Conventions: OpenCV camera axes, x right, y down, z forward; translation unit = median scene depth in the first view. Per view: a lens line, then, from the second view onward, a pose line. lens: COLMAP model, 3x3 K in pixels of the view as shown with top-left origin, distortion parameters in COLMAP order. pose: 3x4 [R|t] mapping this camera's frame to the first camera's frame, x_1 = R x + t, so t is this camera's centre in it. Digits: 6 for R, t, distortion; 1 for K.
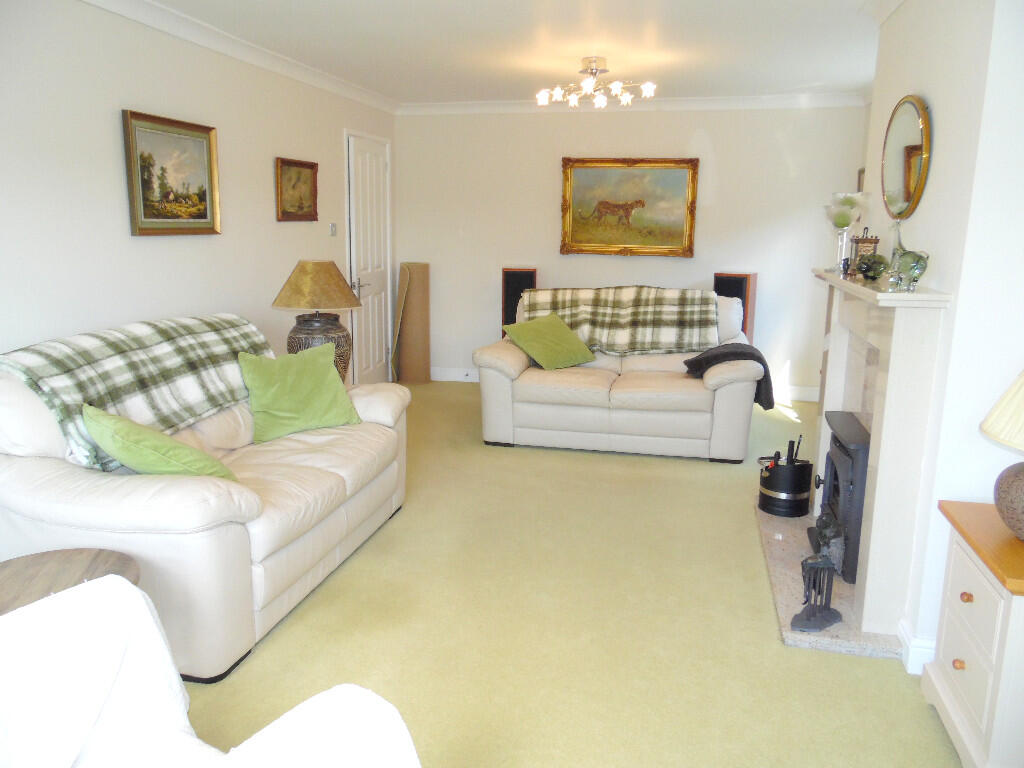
lens RADIAL K [[771.9, 0, 511.1], [0, 771.9, 380.1], [0, 0, 1]] dist [-0.002315, 0.019827]
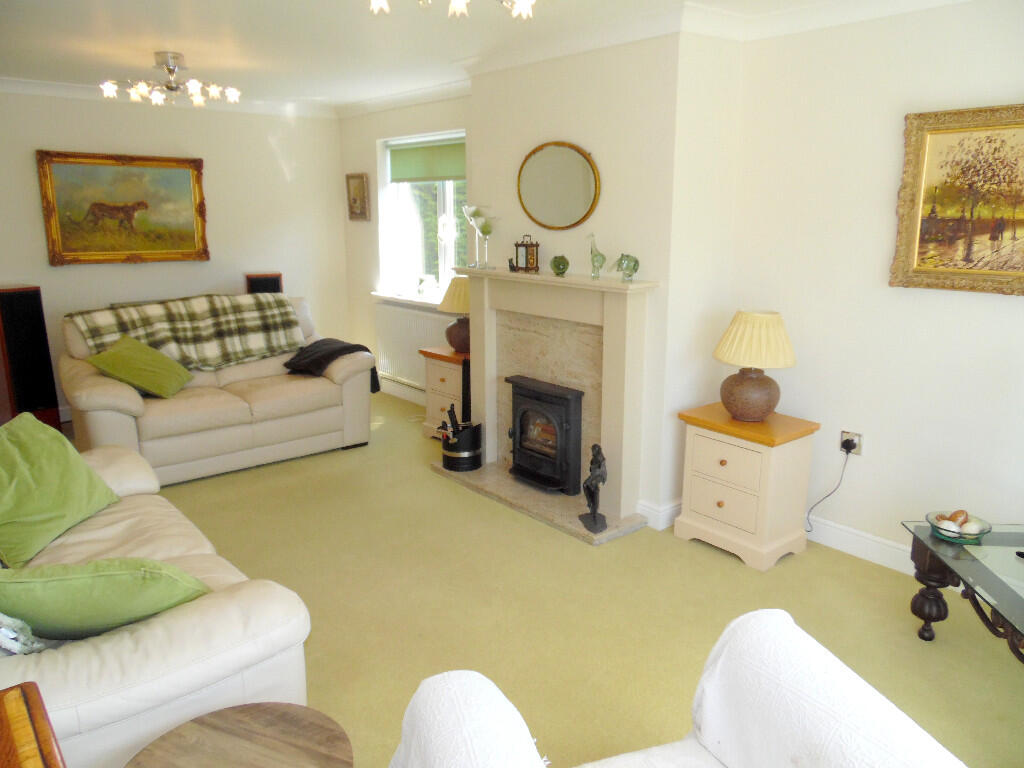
lens RADIAL K [[771.9, 0, 506.9], [0, 771.9, 385.5], [0, 0, 1]] dist [-0.002315, 0.019827]
pose [[0.615975, -0.189701, 0.764584, -0.364881], [0.167605, 0.979910, 0.108097, -0.054534], [-0.769730, 0.061563, 0.635394, 0.116627]]
